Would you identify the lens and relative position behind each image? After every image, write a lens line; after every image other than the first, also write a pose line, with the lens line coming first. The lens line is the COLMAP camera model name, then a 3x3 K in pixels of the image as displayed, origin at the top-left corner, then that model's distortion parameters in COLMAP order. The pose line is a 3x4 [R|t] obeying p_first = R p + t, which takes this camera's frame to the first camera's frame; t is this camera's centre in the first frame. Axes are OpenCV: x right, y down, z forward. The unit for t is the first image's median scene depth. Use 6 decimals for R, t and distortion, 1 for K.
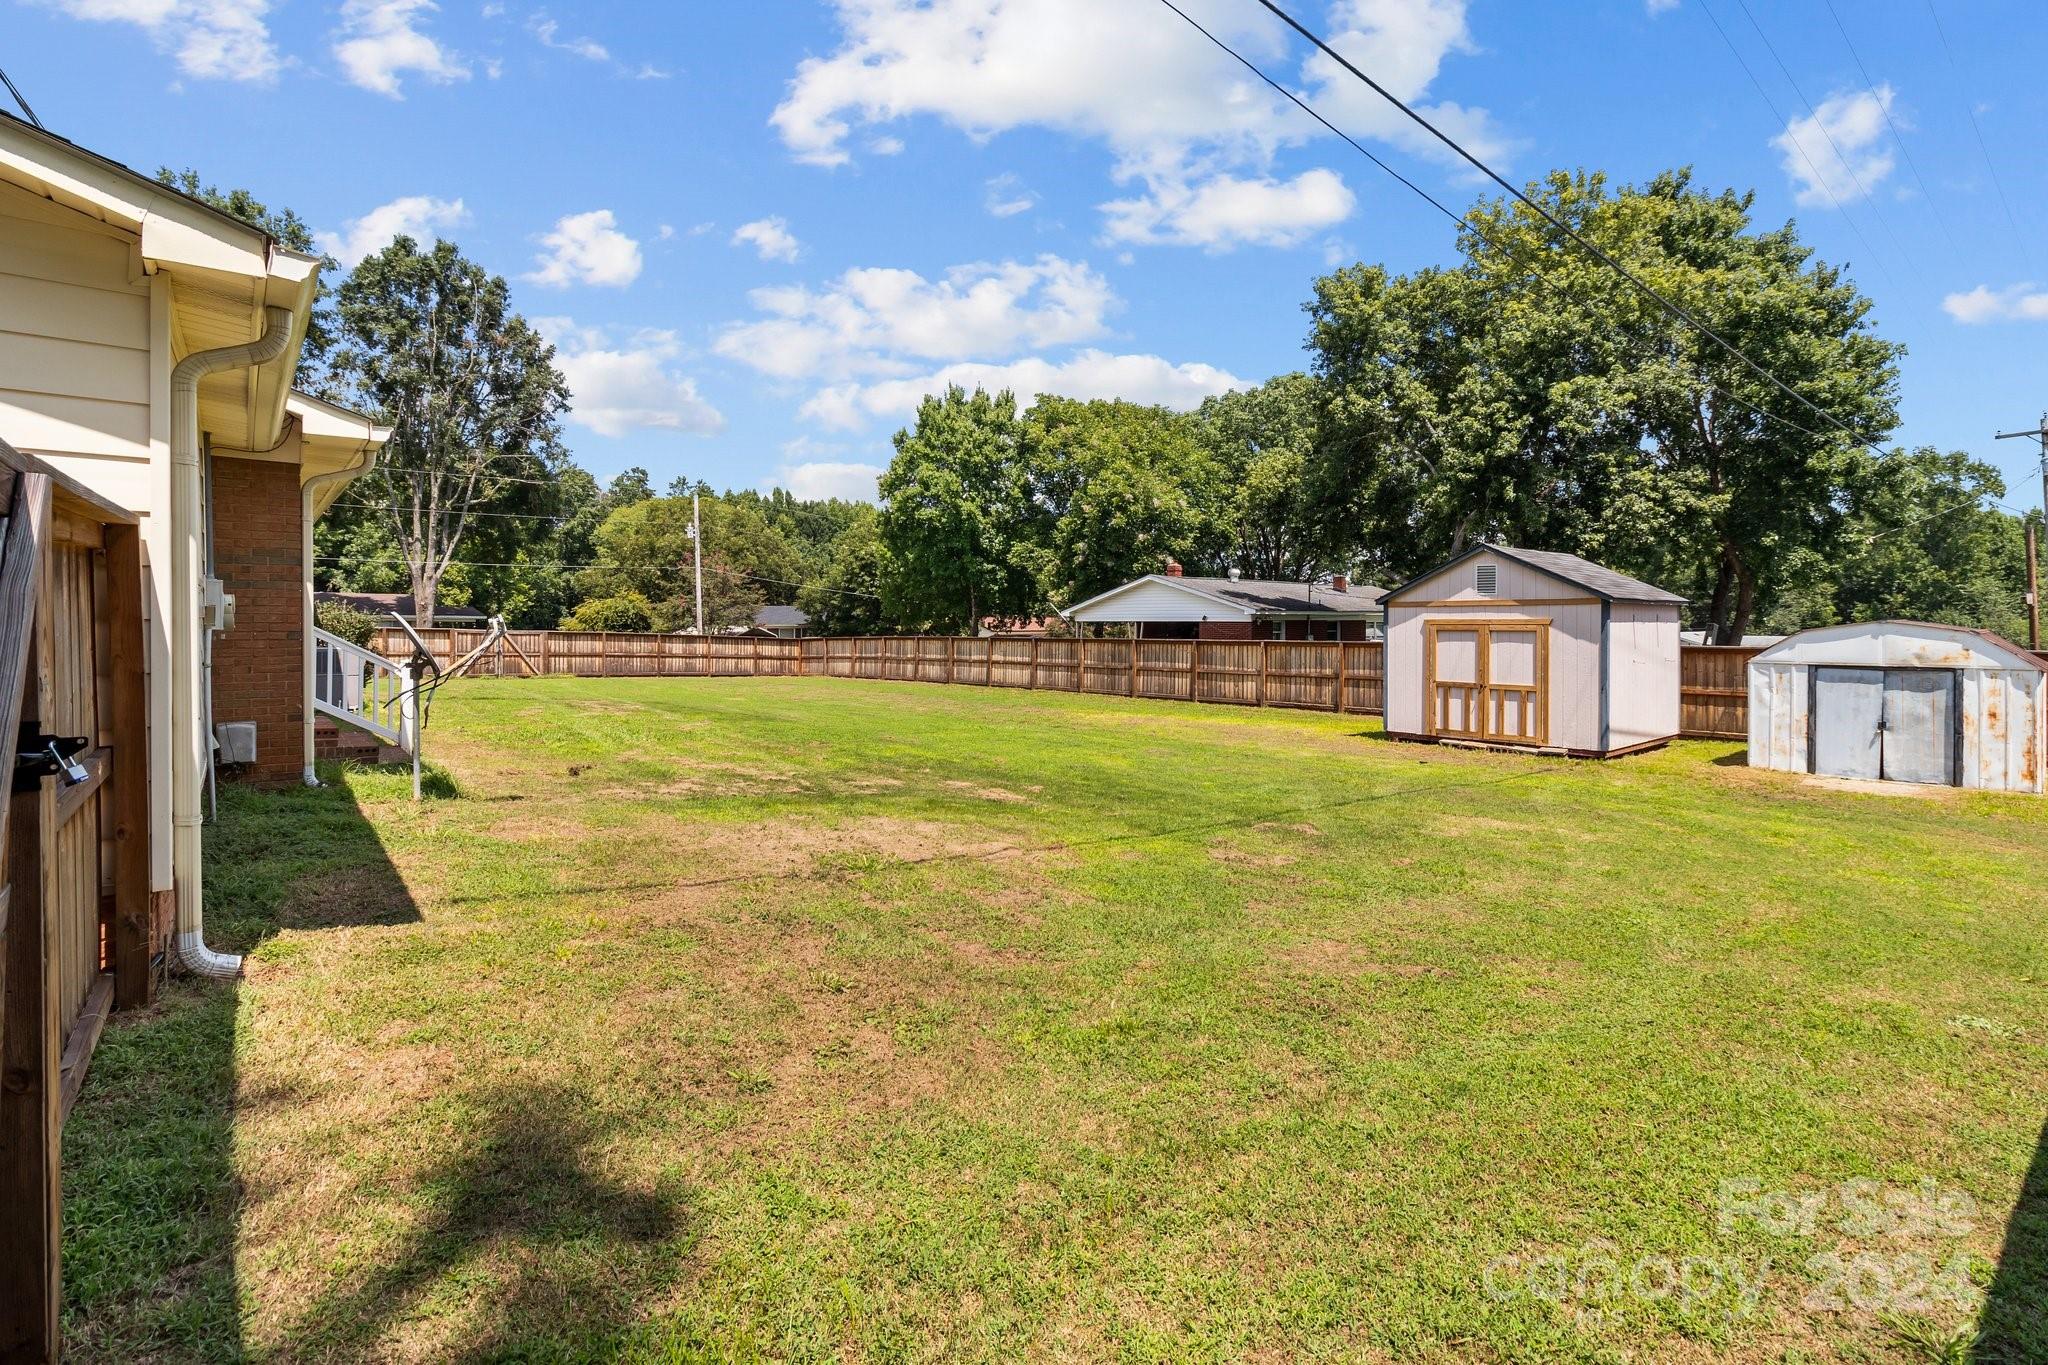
lens RADIAL K [[963.4, 0, 1030.4], [0, 963.4, 631.9], [0, 0, 1]] dist [0.001088, 0.000324]
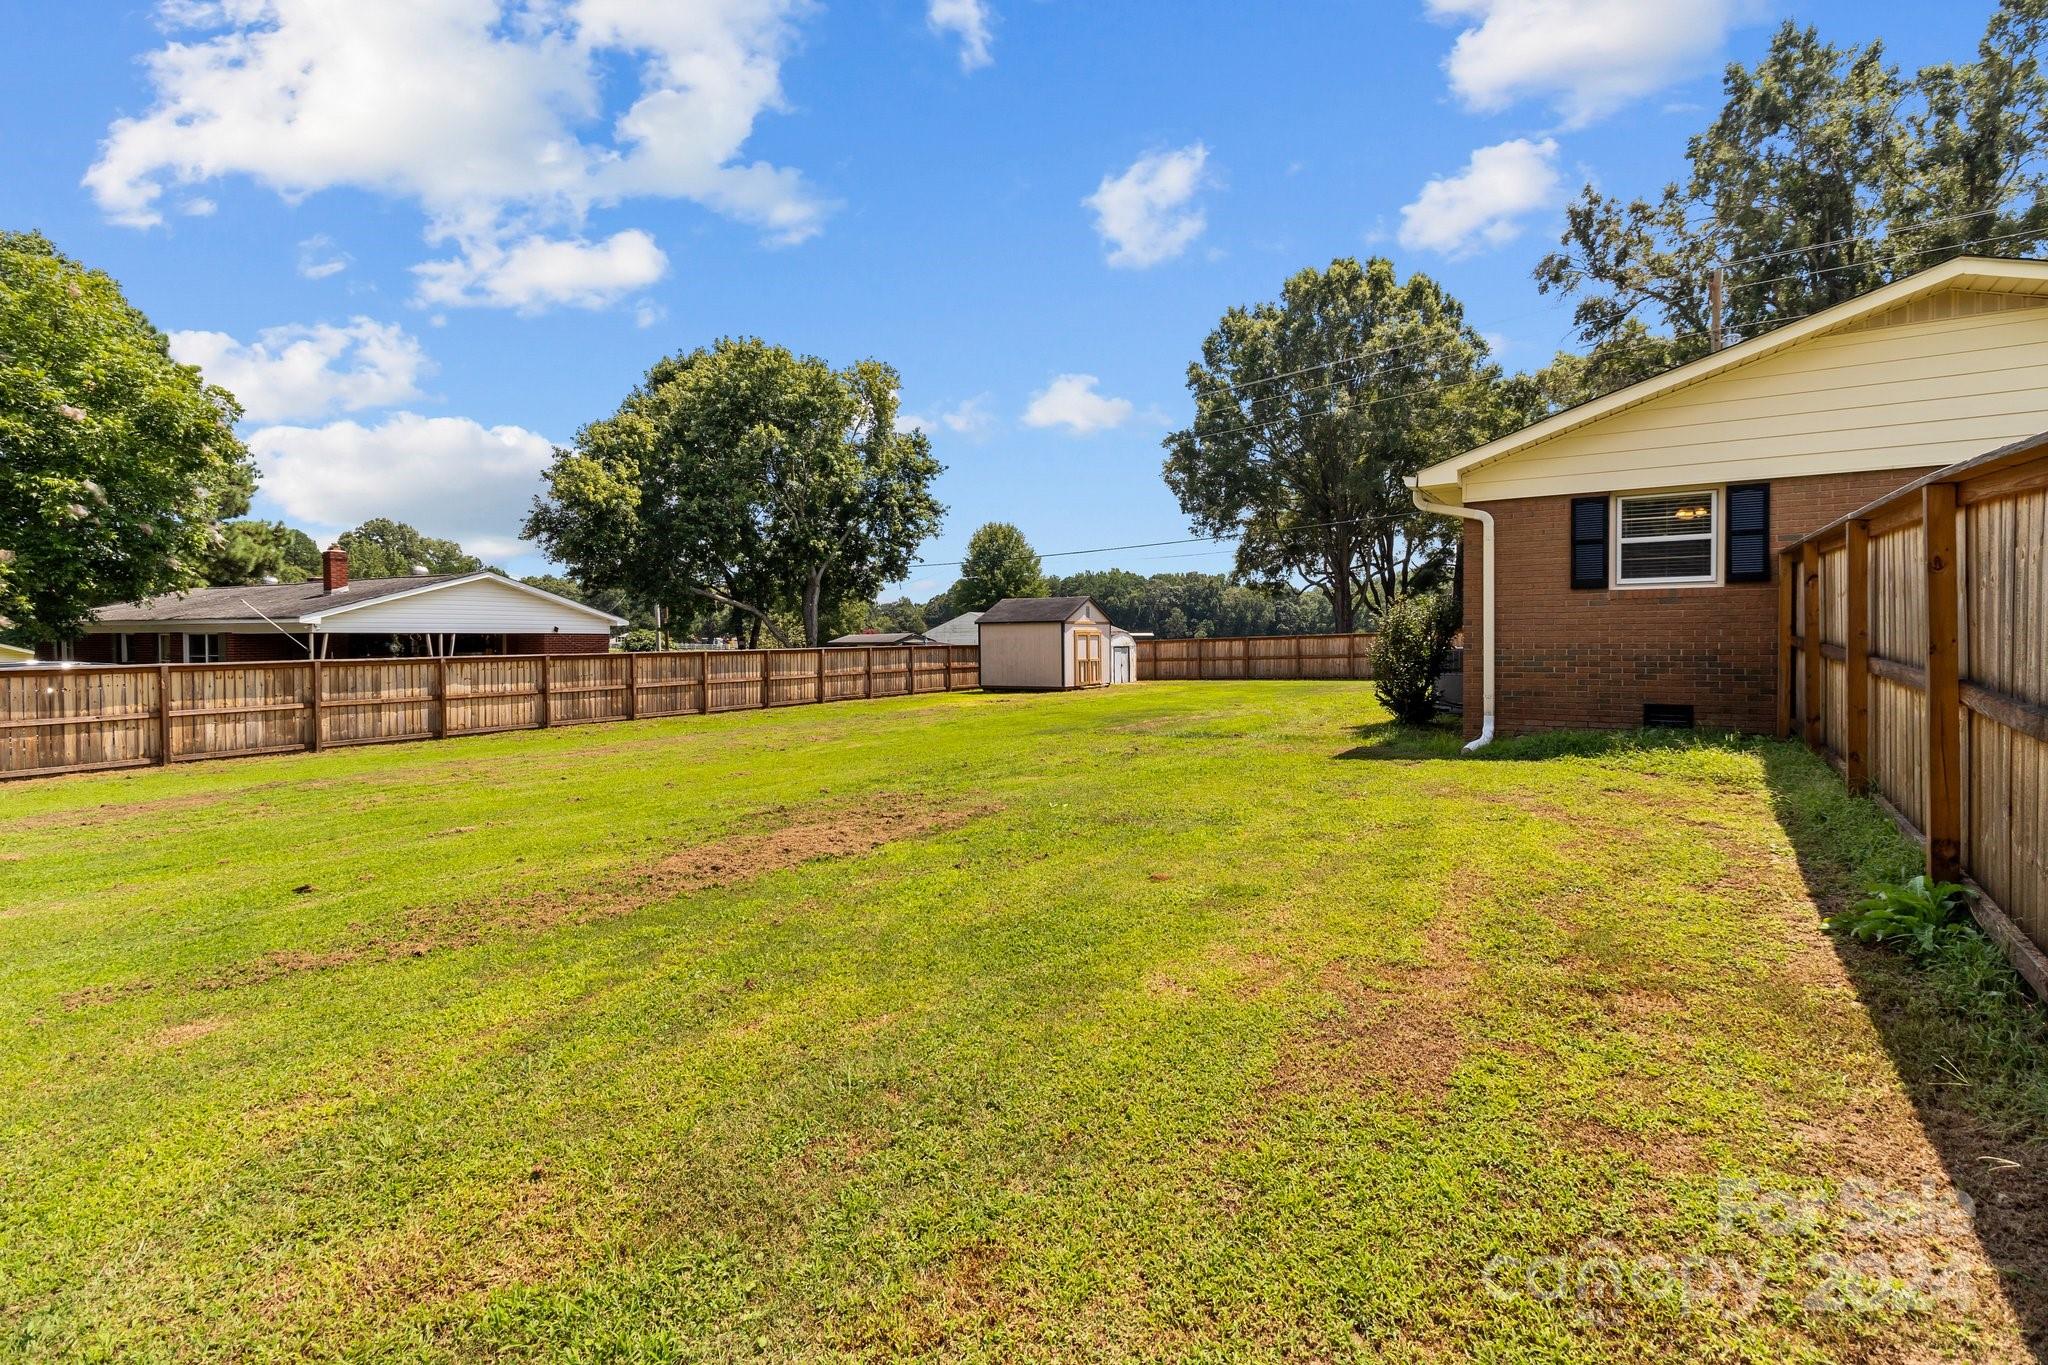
lens RADIAL K [[963.4, 0, 1030.4], [0, 963.4, 631.9], [0, 0, 1]] dist [0.001088, 0.000324]
pose [[-0.272846, 0.004322, 0.962048, -1.582251], [0.016776, 0.999859, 0.000266, -0.012262], [-0.961912, 0.016212, -0.272880, 1.691601]]
